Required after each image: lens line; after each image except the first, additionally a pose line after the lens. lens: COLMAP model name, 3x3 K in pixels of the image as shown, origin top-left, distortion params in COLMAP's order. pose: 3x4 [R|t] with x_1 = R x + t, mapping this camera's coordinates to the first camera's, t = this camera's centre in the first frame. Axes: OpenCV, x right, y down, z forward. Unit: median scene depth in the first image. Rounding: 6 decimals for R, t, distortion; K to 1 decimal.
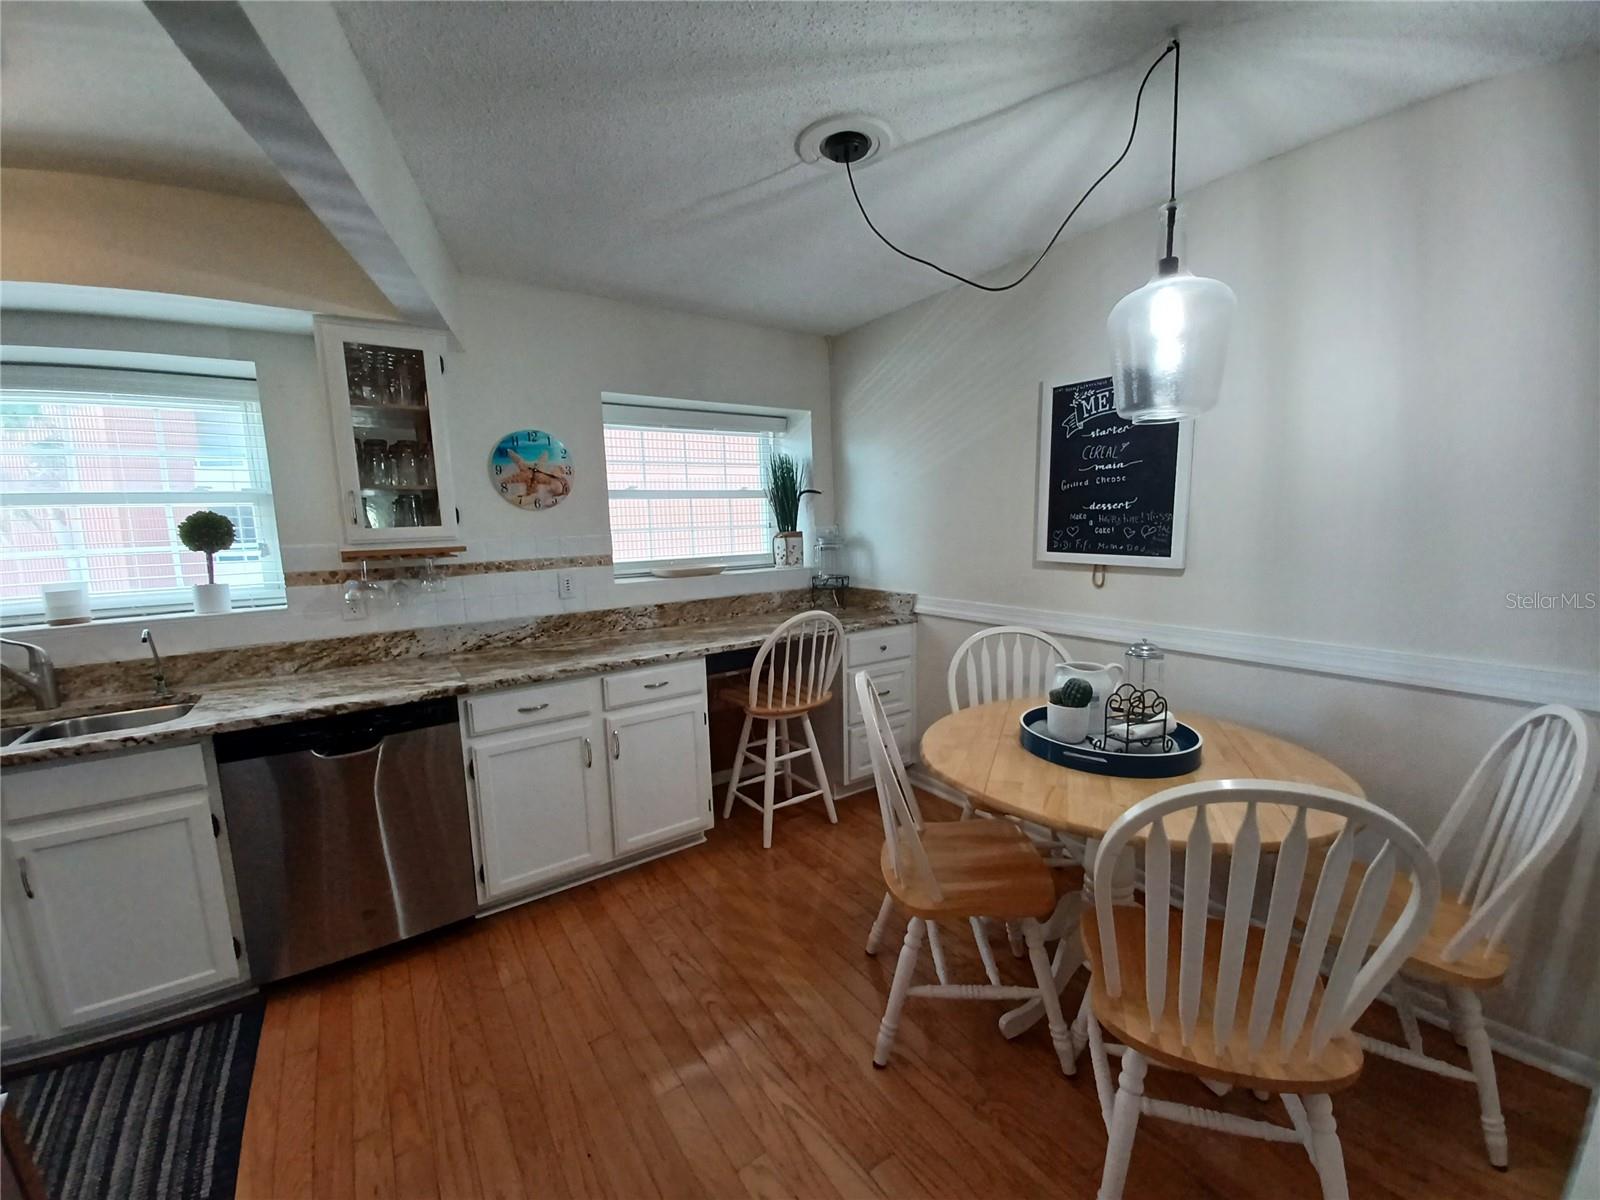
lens RADIAL K [[636.5, 0, 810.6], [0, 636.5, 595.6], [0, 0, 1]] dist [-0.001292, -0.005035]
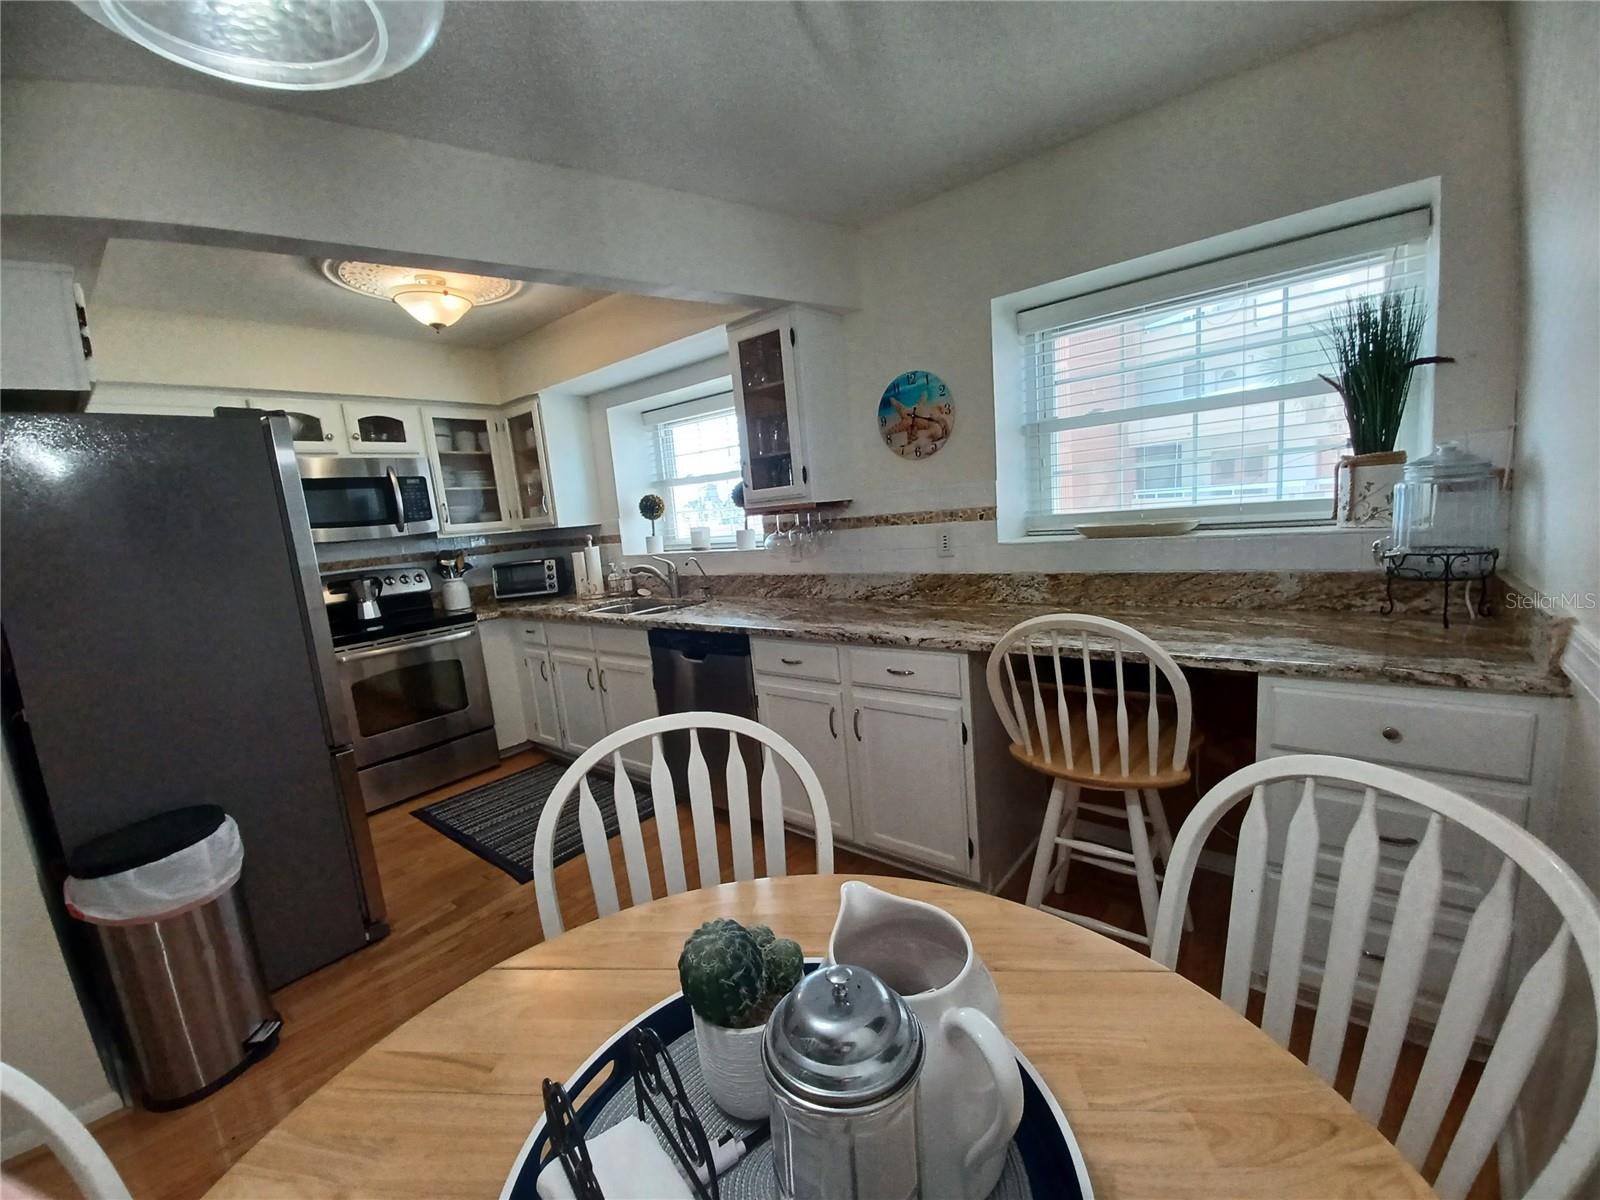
lens RADIAL K [[636.5, 0, 805.8], [0, 636.5, 606.0], [0, 0, 1]] dist [-0.001292, -0.005035]
pose [[0.270431, 0.149098, -0.951124, 0.464358], [-0.035370, 0.988807, 0.144948, -0.054817], [0.962089, -0.005557, 0.272678, 0.623153]]
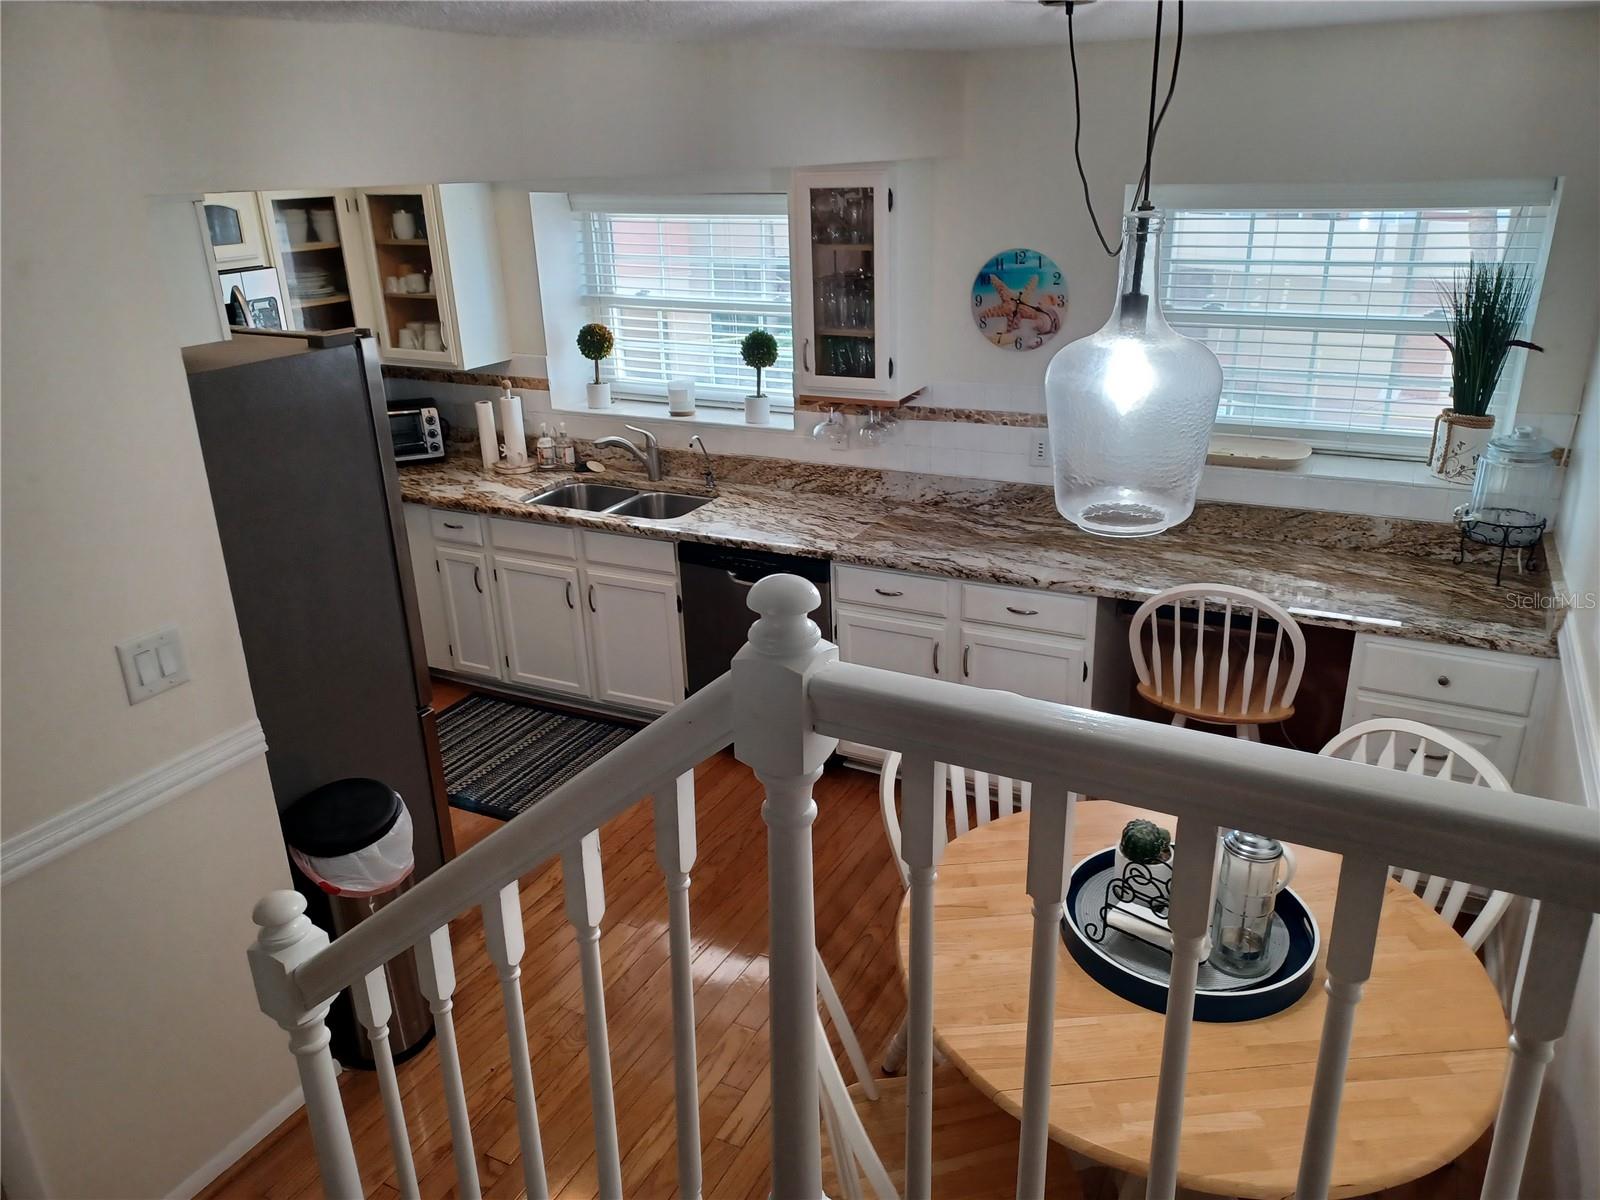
lens RADIAL K [[1150.9, 0, 809.9], [0, 1150.9, 602.1], [0, 0, 1]] dist [0.045680, -0.020820]
pose [[0.471098, 0.333355, -0.816665, 0.775945], [-0.092956, 0.939445, 0.329851, -0.309881], [0.877169, -0.079478, 0.473558, 0.065930]]
